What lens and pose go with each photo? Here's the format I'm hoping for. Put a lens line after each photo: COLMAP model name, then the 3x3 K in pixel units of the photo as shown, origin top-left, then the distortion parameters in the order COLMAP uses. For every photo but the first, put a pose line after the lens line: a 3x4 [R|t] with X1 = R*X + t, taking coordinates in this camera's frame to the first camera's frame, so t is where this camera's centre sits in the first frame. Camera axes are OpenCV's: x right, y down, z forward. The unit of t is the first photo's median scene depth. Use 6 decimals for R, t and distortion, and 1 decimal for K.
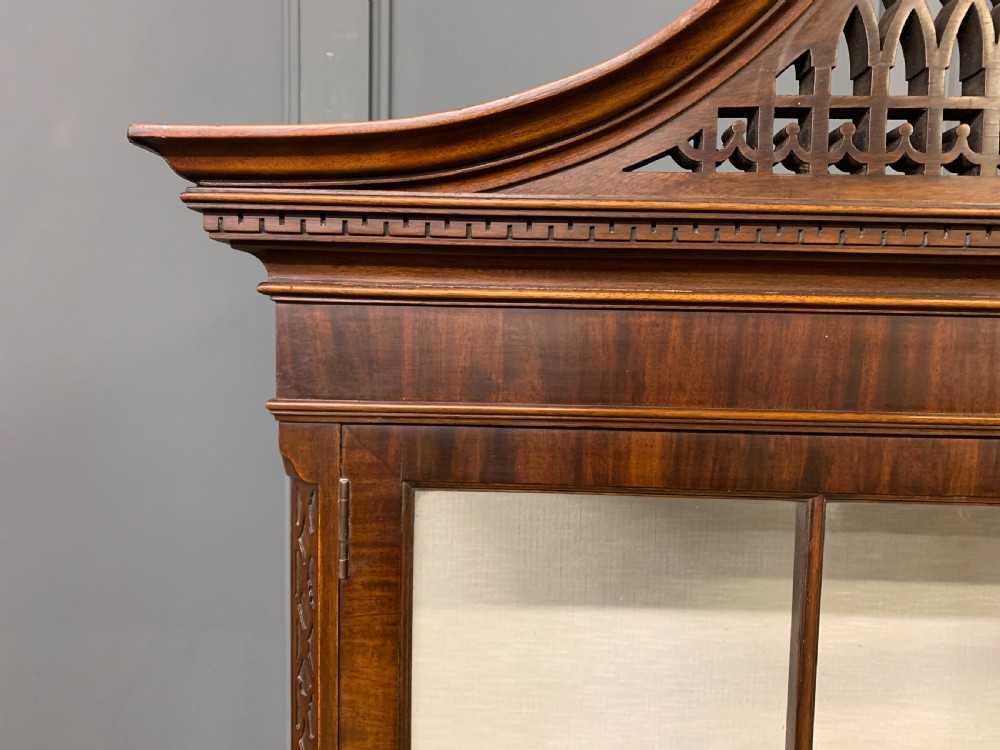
lens RADIAL K [[757.7, 0, 497.0], [0, 757.7, 380.6], [0, 0, 1]] dist [0.012765, -0.009398]
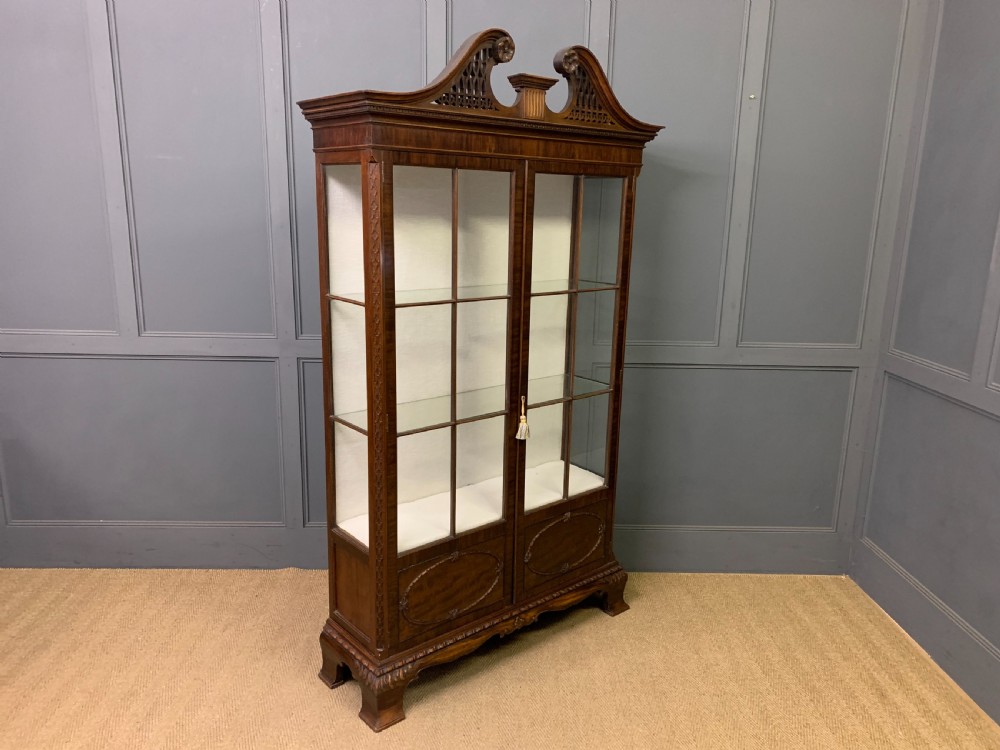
lens RADIAL K [[757.7, 0, 497.0], [0, 757.7, 380.6], [0, 0, 1]] dist [0.012765, -0.009398]
pose [[0.748163, -0.158444, 0.644320, -3.186255], [0.039945, 0.980064, 0.194624, 0.619685], [-0.662312, -0.119873, 0.739577, -3.489156]]
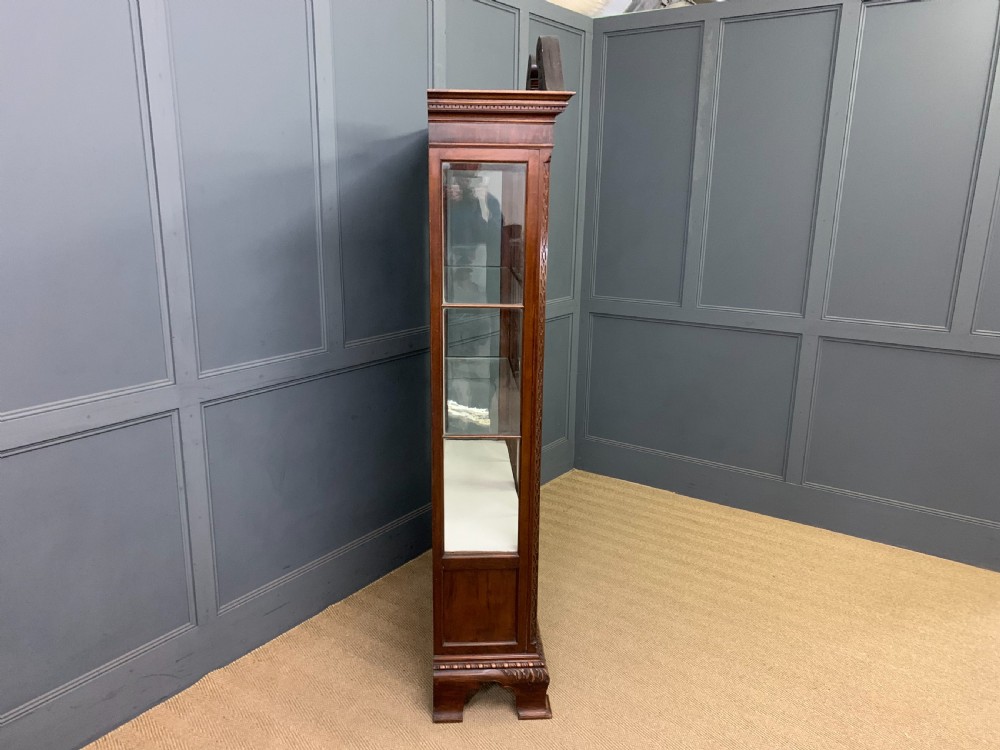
lens RADIAL K [[740.1, 0, 500.0], [0, 740.1, 375.0], [0, 0, 1]] dist [0.001459, -0.003200]
pose [[-0.072510, -0.260600, 0.962720, -5.344500], [0.053679, 0.962842, 0.264676, 0.233670], [-0.995922, 0.070870, -0.055827, 1.649935]]
